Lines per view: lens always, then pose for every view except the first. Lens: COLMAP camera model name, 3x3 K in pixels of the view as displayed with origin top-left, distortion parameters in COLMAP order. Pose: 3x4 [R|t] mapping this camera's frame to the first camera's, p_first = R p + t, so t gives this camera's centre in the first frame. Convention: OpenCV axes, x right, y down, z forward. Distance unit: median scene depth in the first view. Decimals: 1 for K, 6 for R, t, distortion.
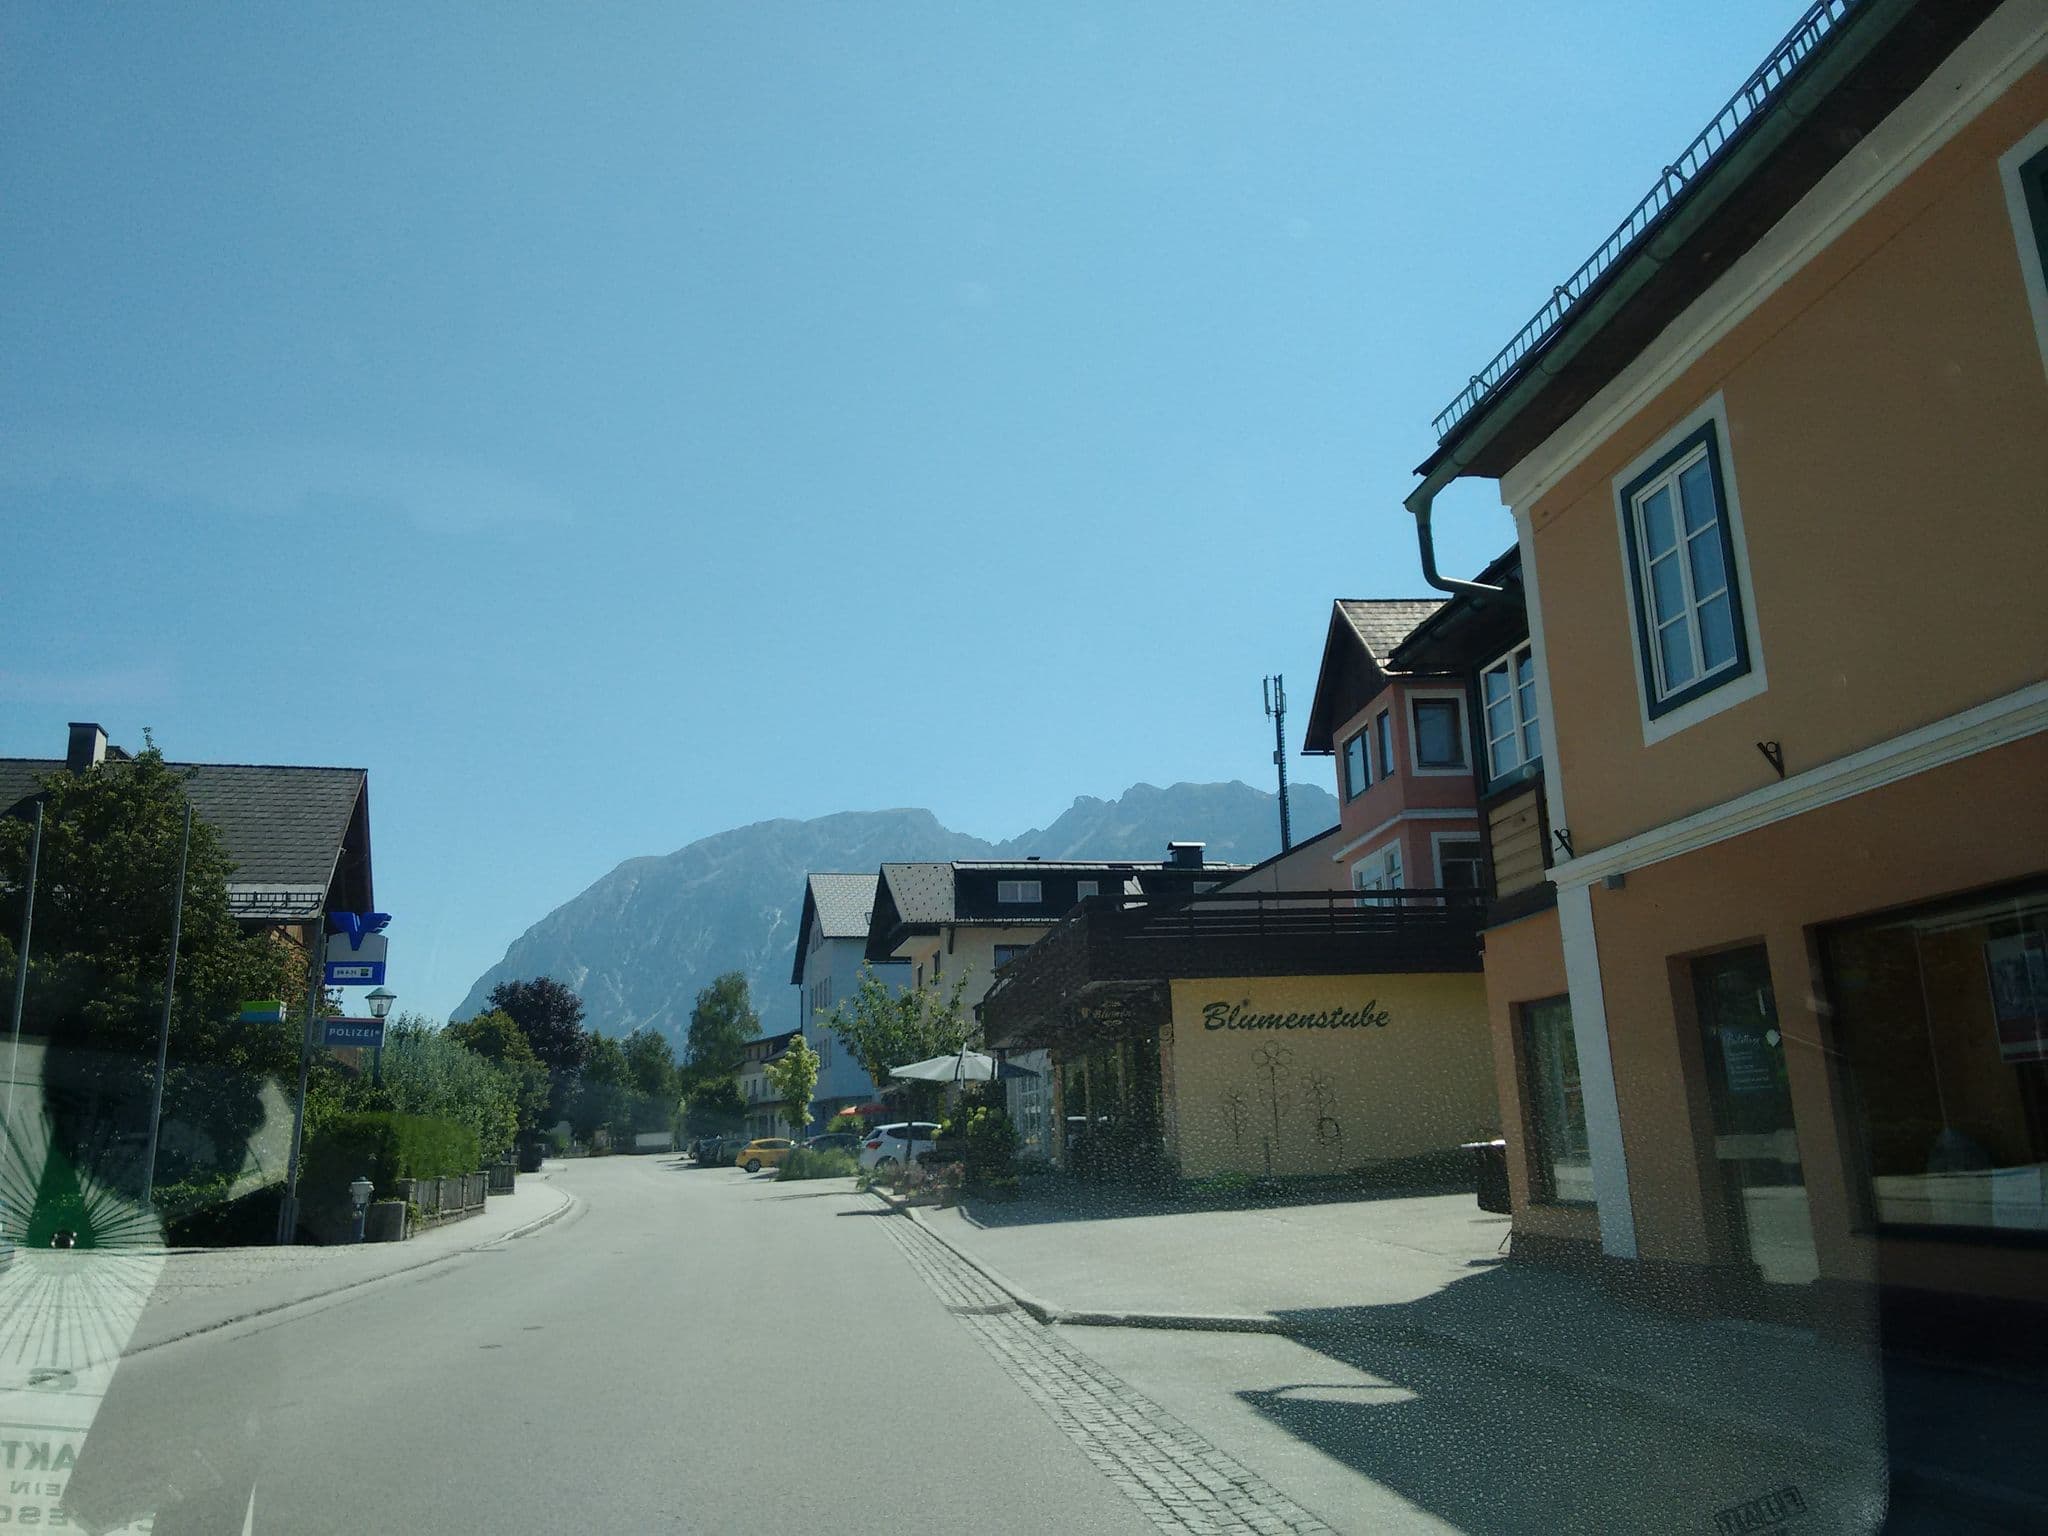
lens RADIAL K [[1571.4, 0, 1021.8], [0, 1571.4, 757.8], [0, 0, 1]] dist [0.009948, 0.003266]
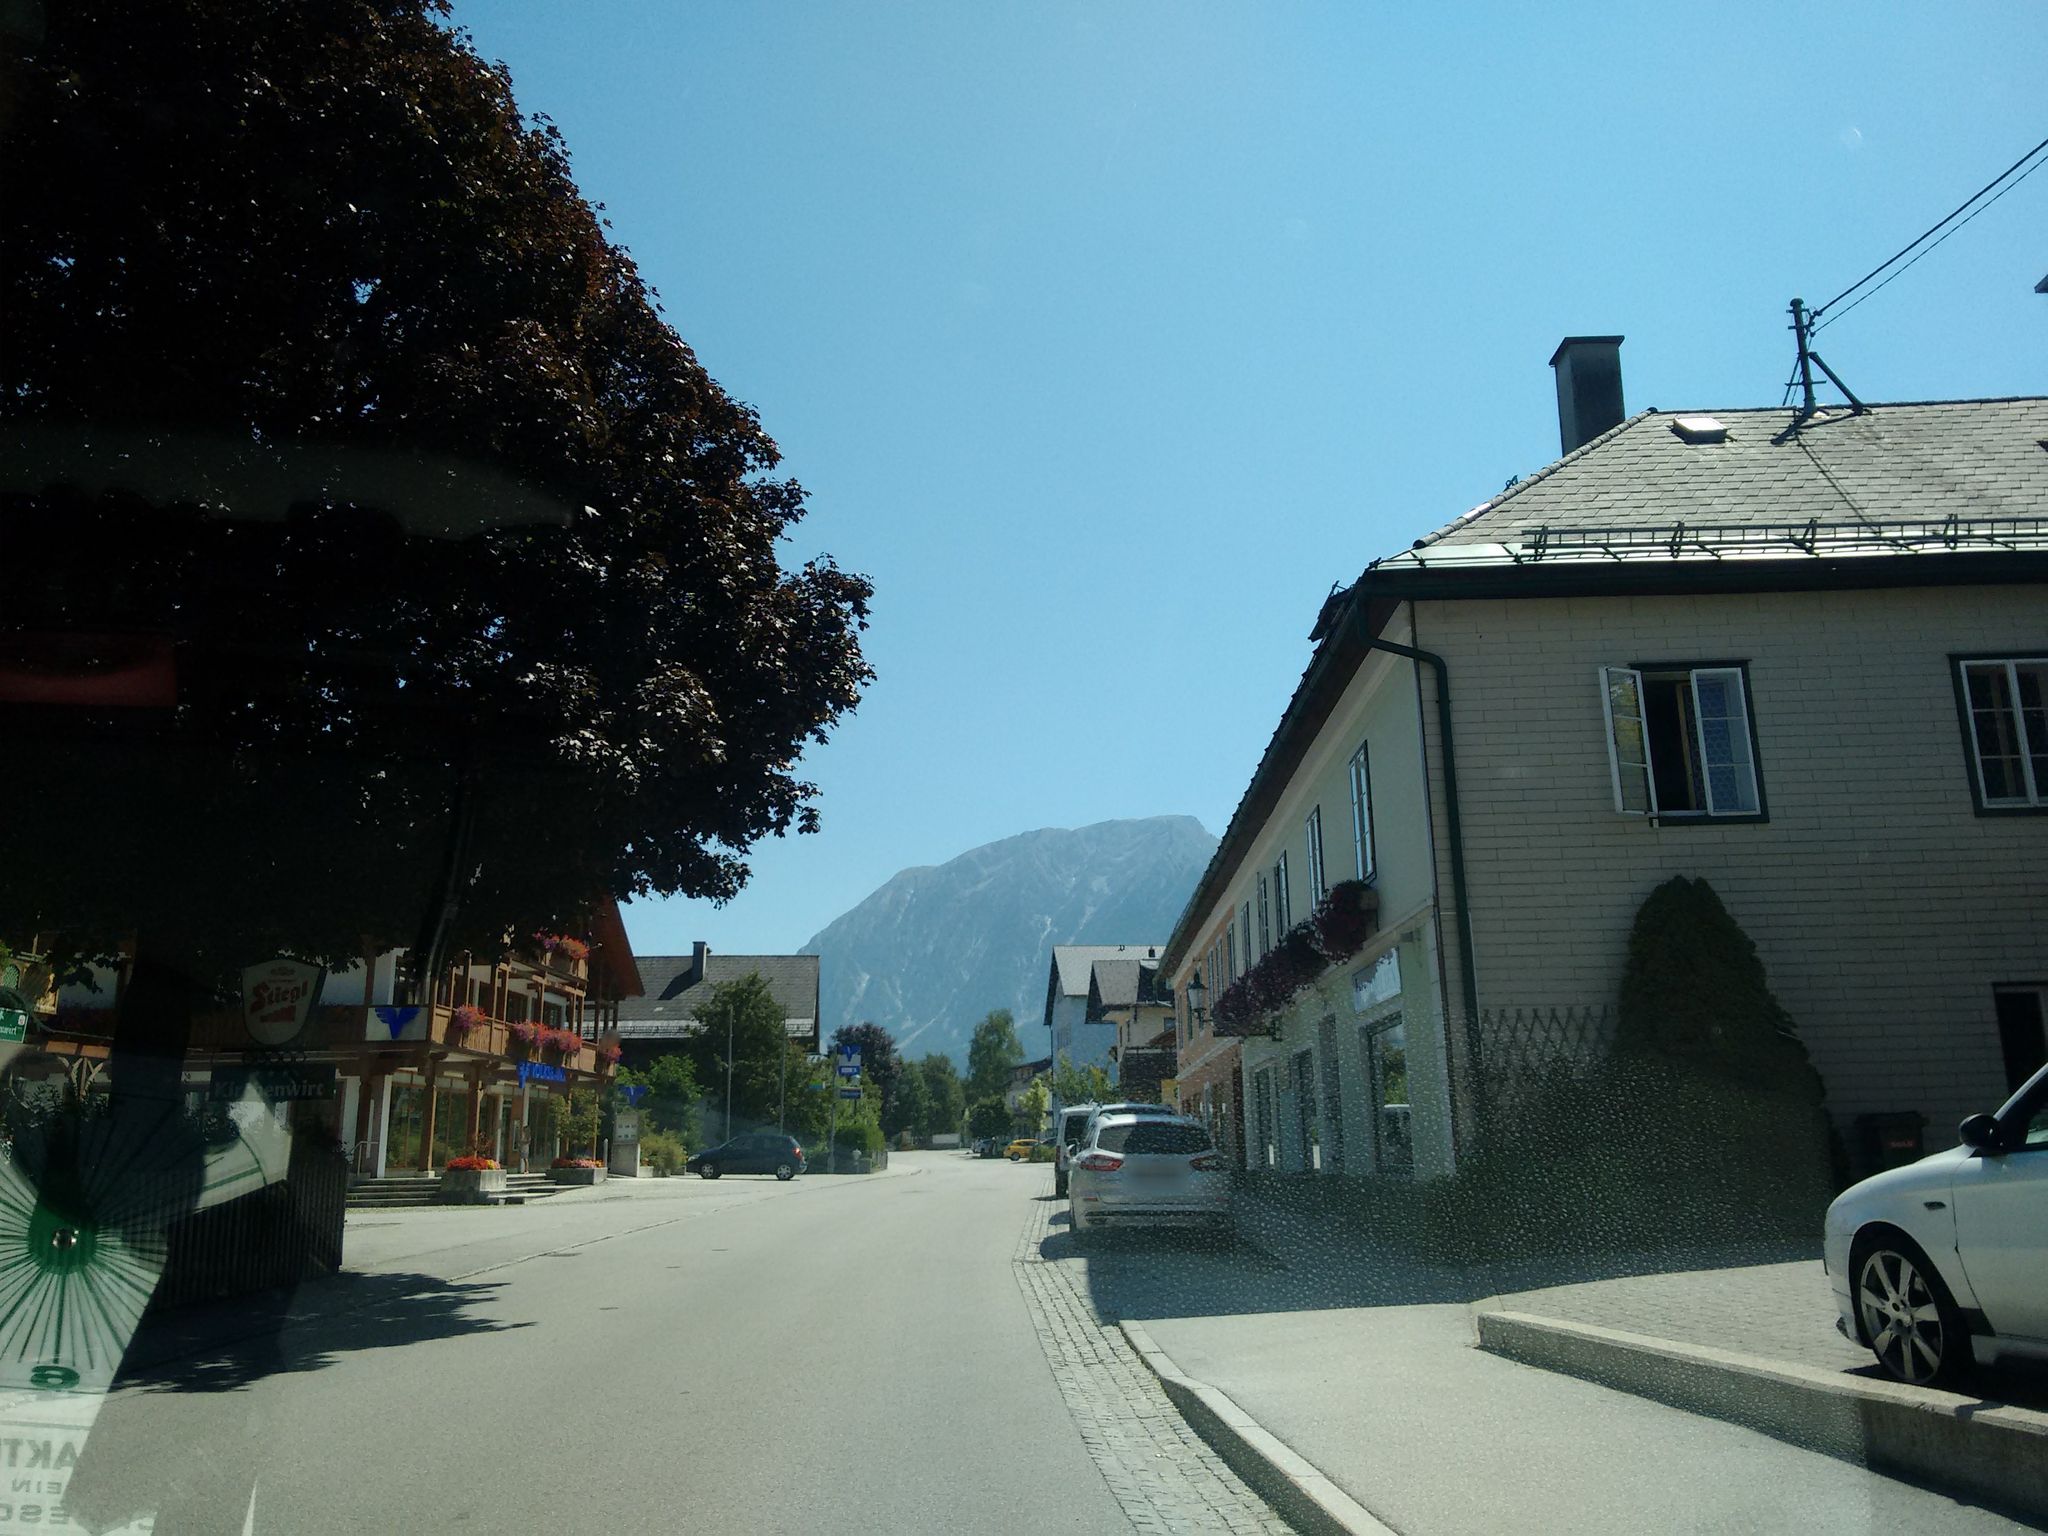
lens RADIAL K [[1571.4, 0, 1019.8], [0, 1571.4, 773.3], [0, 0, 1]] dist [0.009948, 0.003266]
pose [[0.985355, -0.021272, -0.169182, 0.049479], [0.022352, 0.999740, 0.004480, -0.059522], [0.169043, -0.008196, 0.985575, -0.248718]]
